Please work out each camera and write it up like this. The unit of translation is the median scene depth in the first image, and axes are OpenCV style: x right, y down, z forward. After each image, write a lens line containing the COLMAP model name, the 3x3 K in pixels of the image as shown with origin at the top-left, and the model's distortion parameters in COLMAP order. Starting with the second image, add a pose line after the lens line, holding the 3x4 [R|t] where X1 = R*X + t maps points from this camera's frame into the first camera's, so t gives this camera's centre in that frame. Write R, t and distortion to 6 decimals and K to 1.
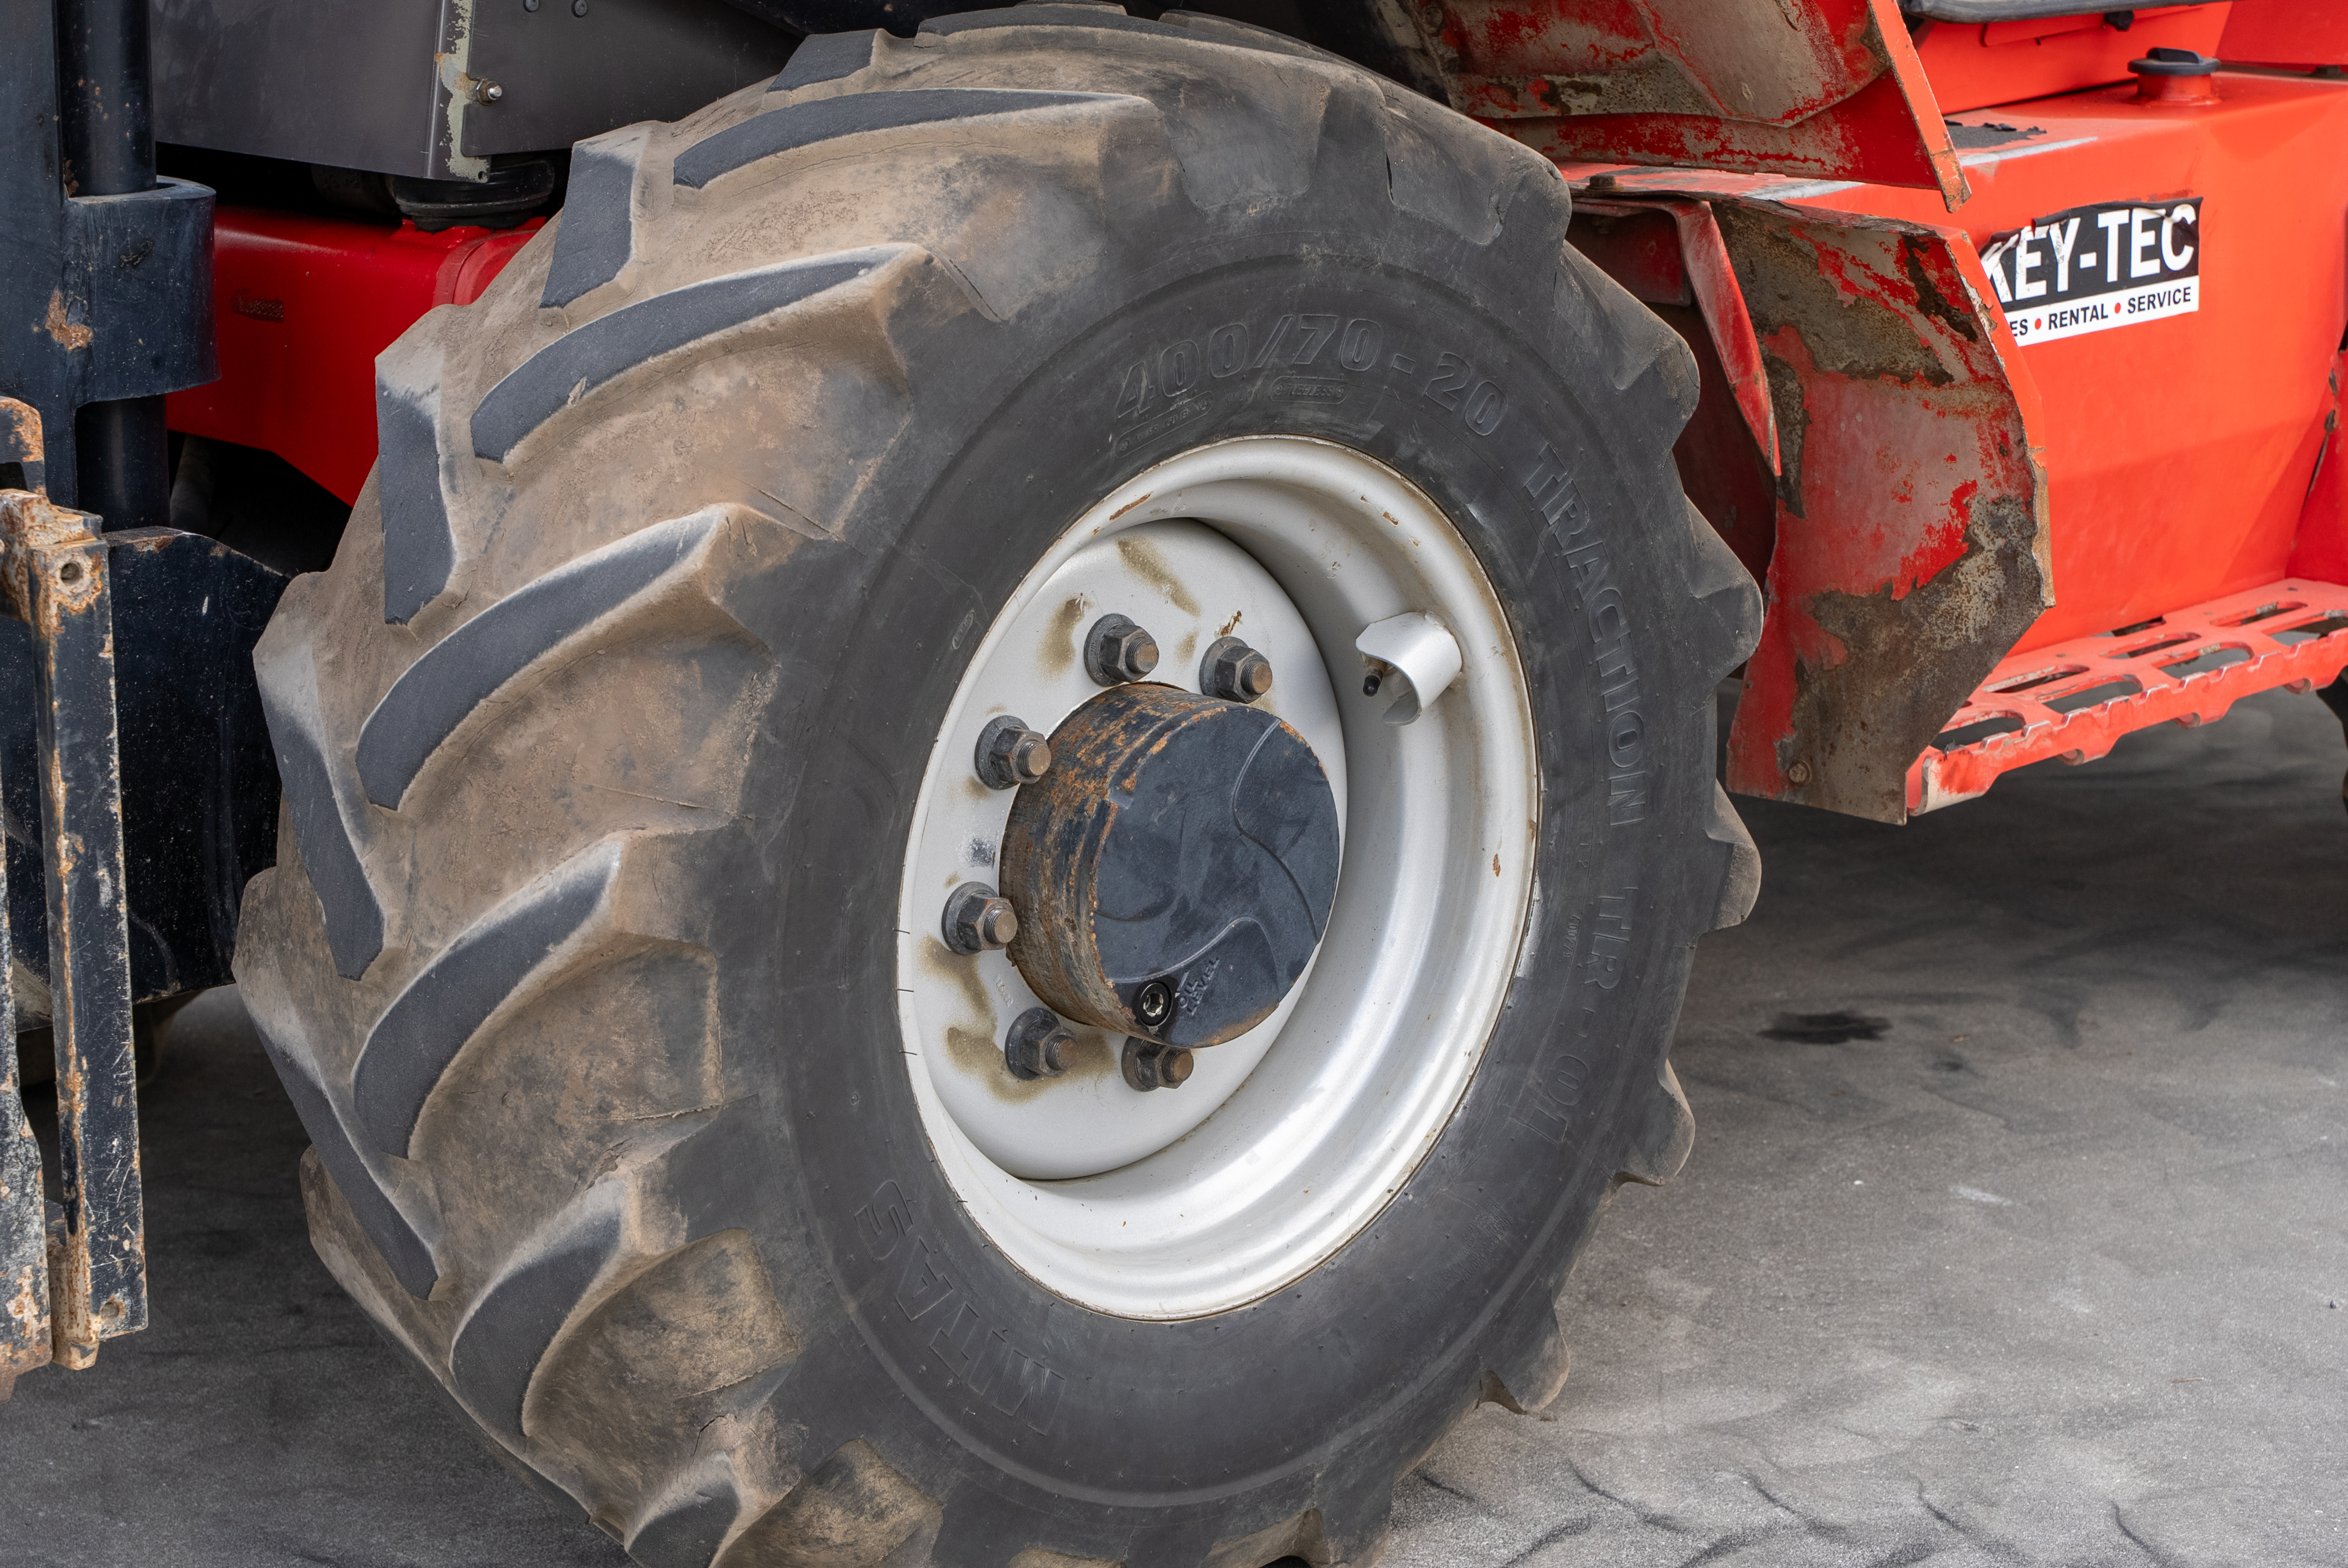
lens RADIAL K [[4990.9, 0, 1167.8], [0, 4990.9, 803.3], [0, 0, 1]] dist [-0.001630, 0.000000]
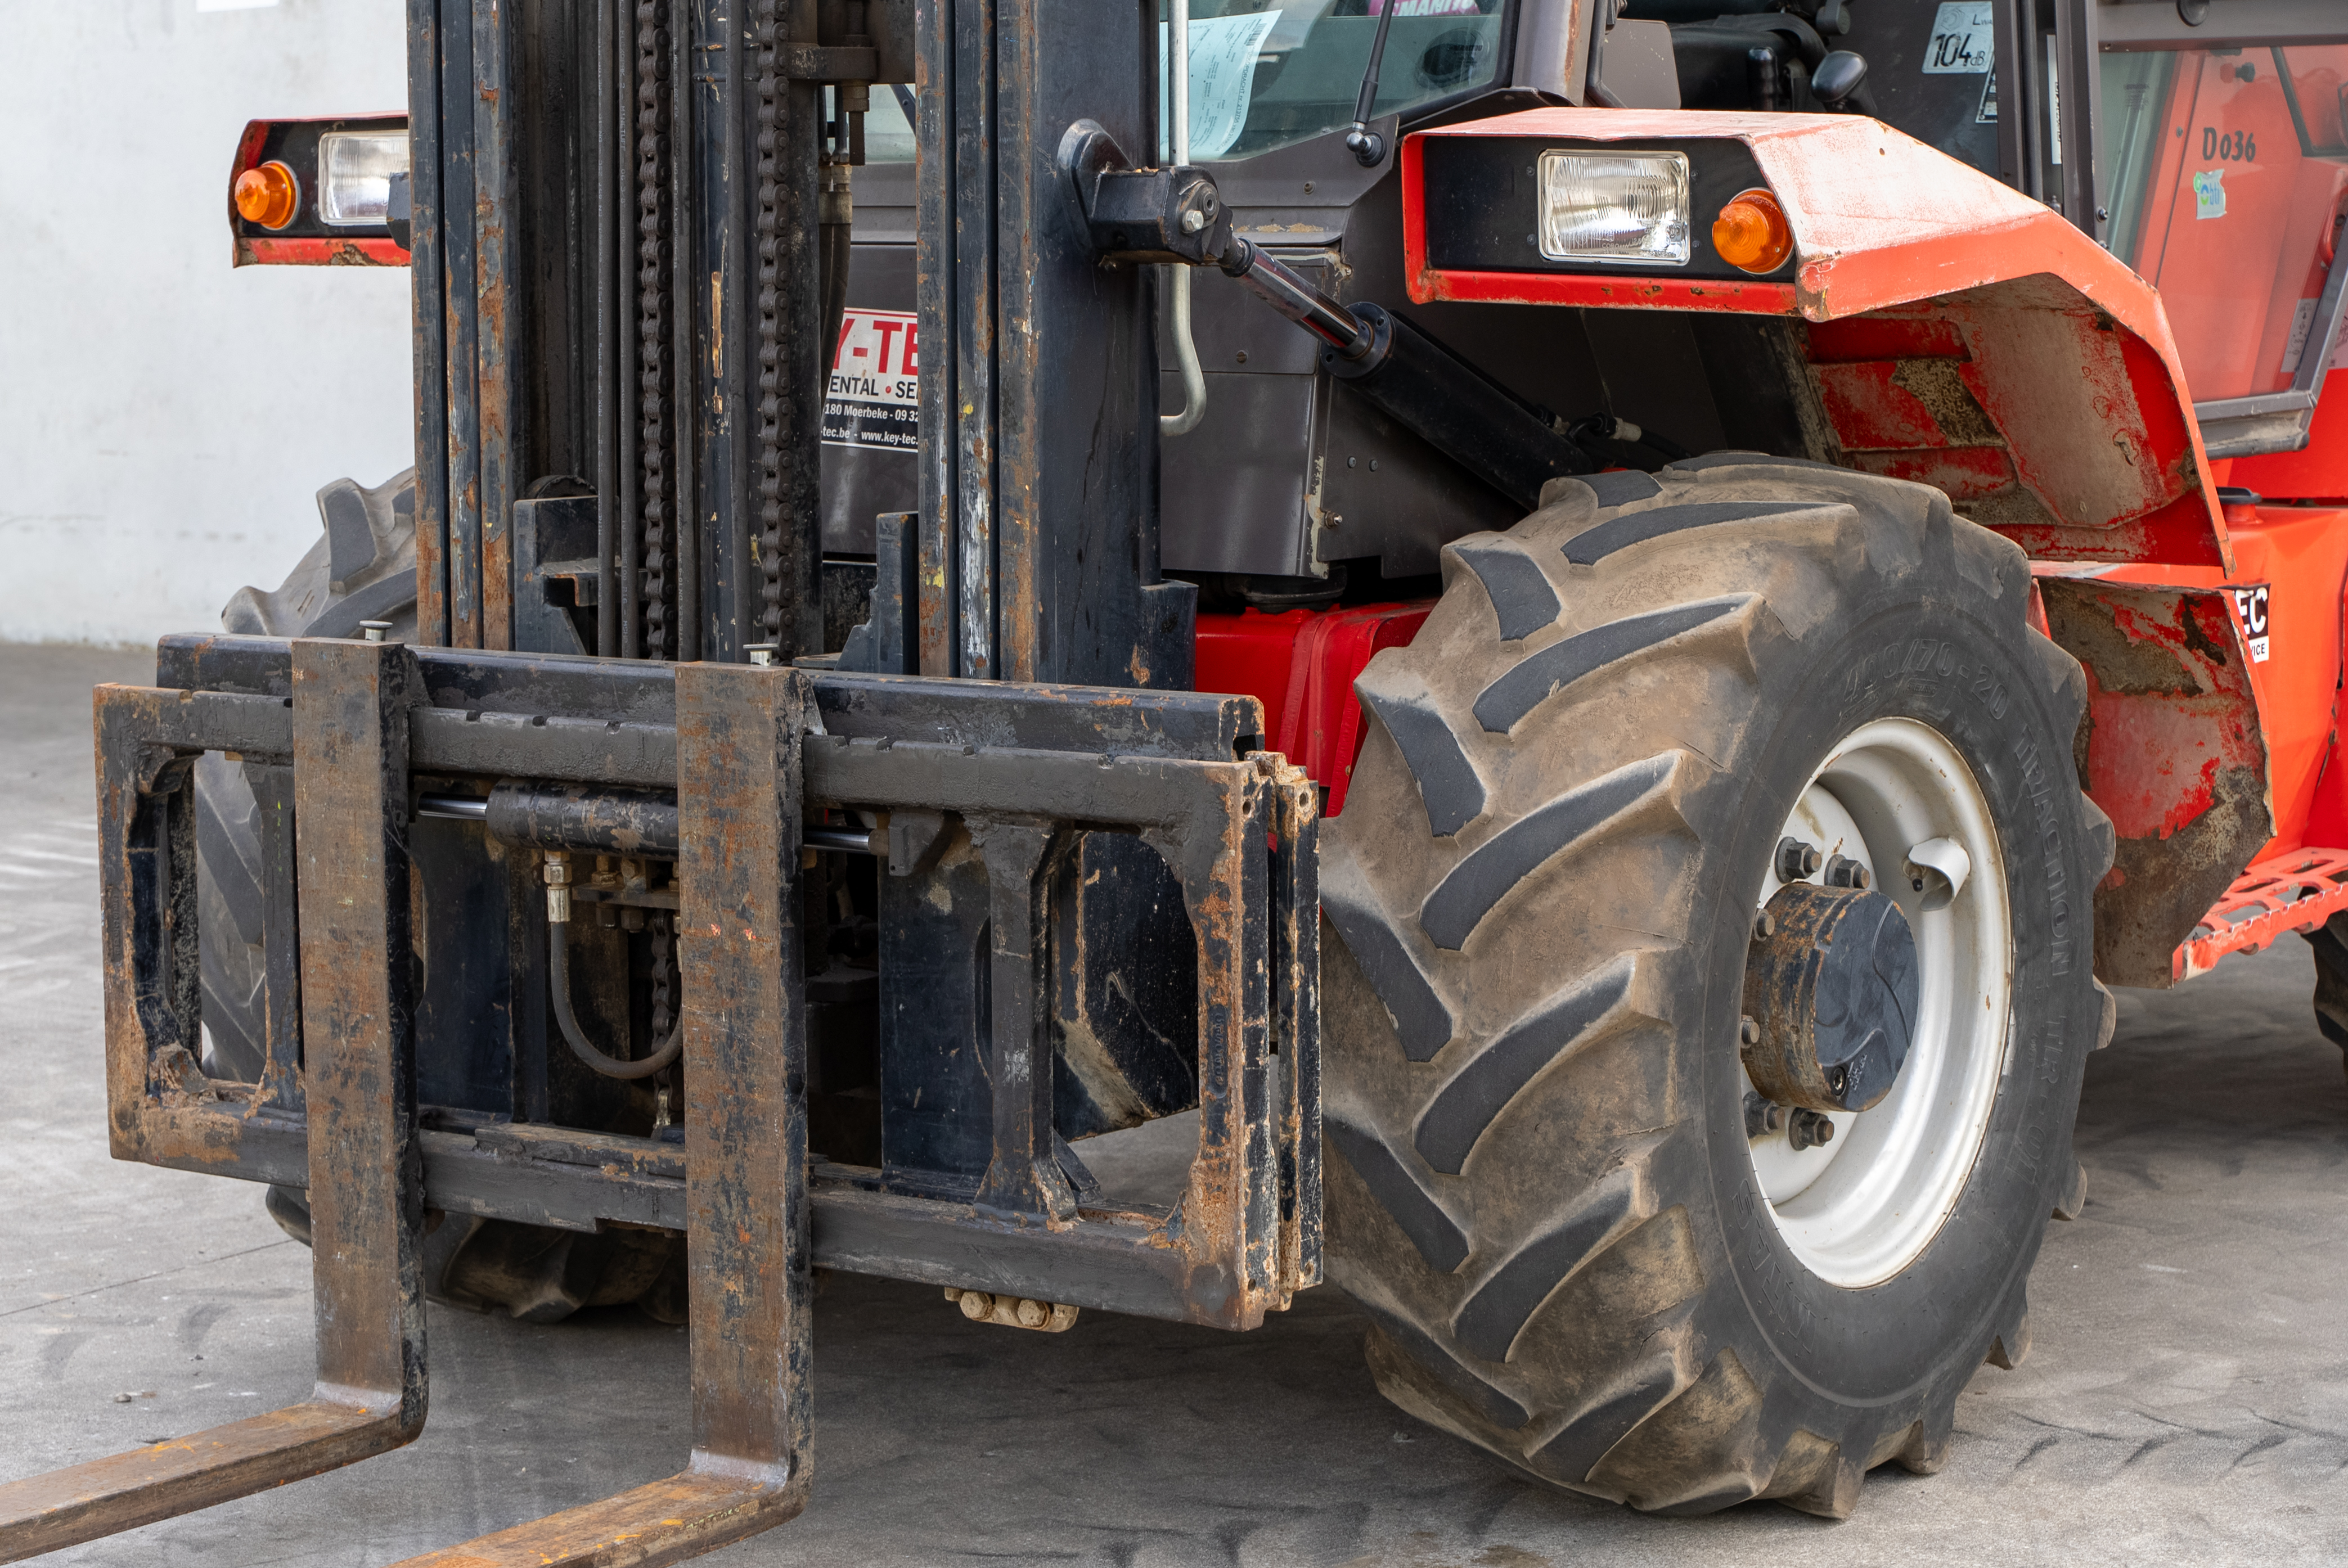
lens RADIAL K [[4990.8, 0, 1172.8], [0, 4990.8, 770.1], [0, 0, 1]] dist [-0.001630, 0.000000]
pose [[0.985684, -0.028734, 0.166136, -0.467808], [0.047796, 0.992569, -0.111902, 0.108951], [-0.161686, 0.118240, 0.979733, -0.512438]]
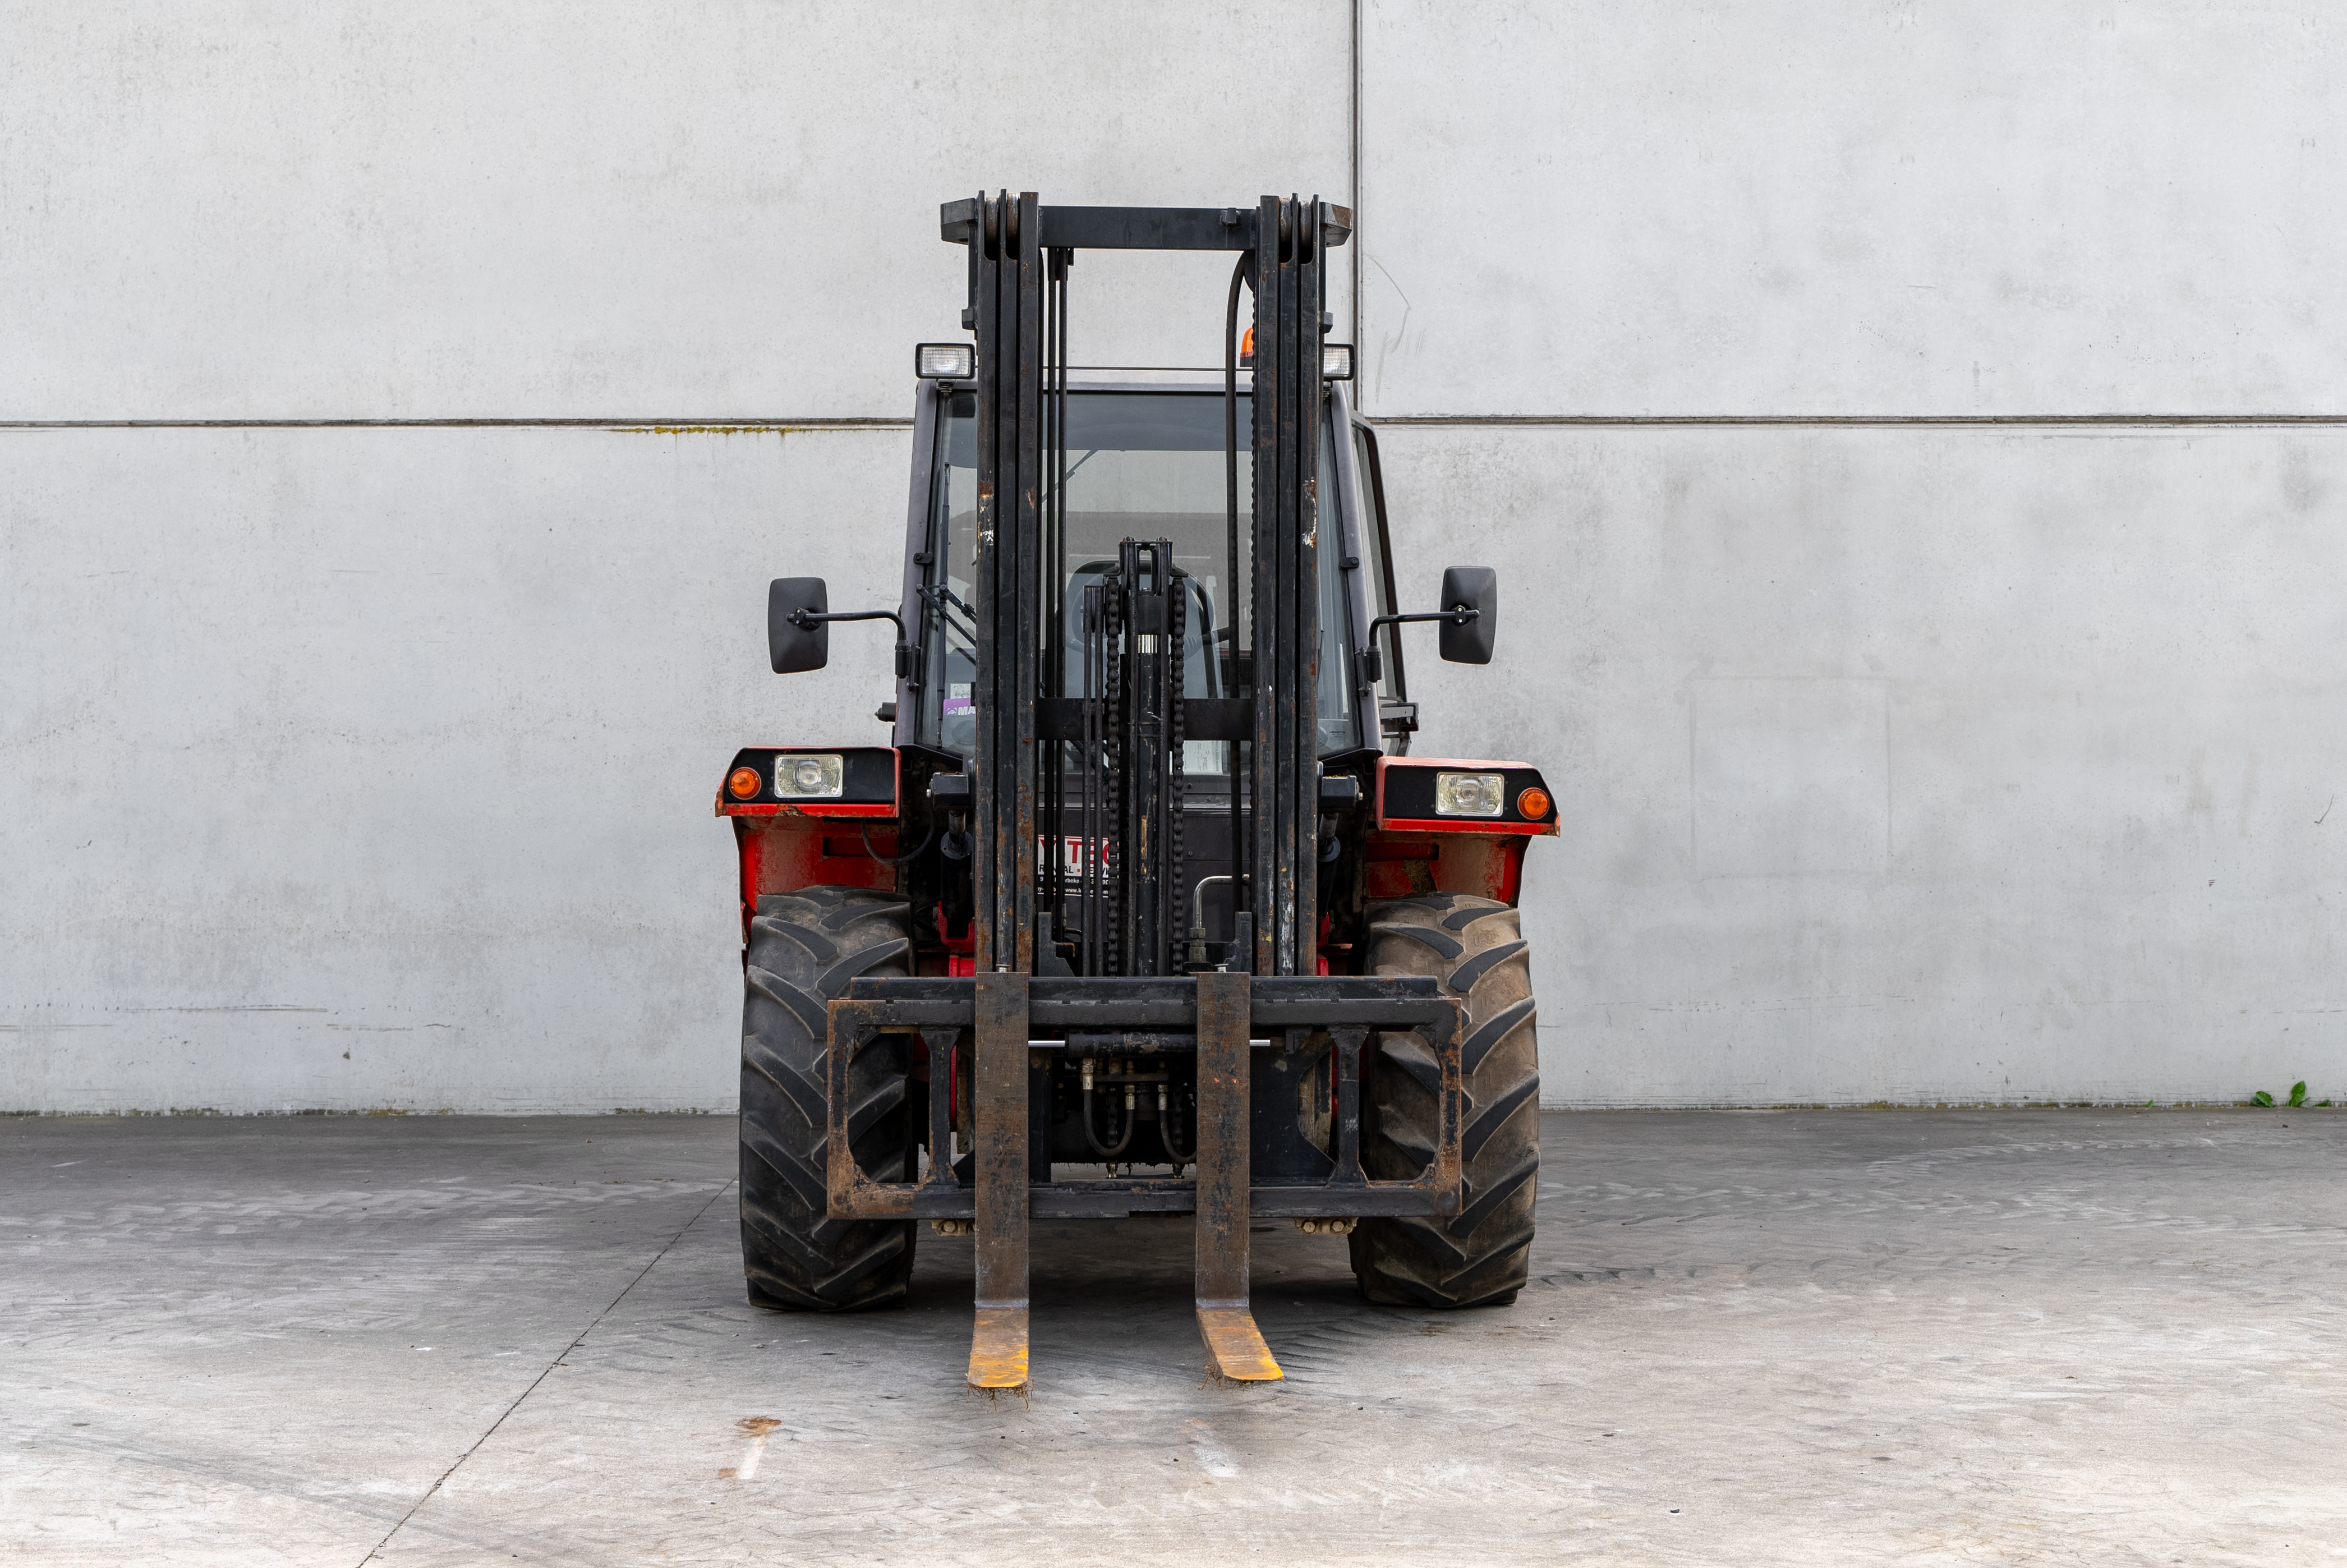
lens RADIAL K [[3677.9, 0, 1174.9], [0, 3677.9, 803.7], [0, 0, 1]] dist [-0.013202, 0.000000]
pose [[0.664520, 0.007822, 0.747230, -2.415375], [0.169638, 0.972260, -0.161038, 0.216084], [-0.727761, 0.233771, 0.644759, -0.790552]]
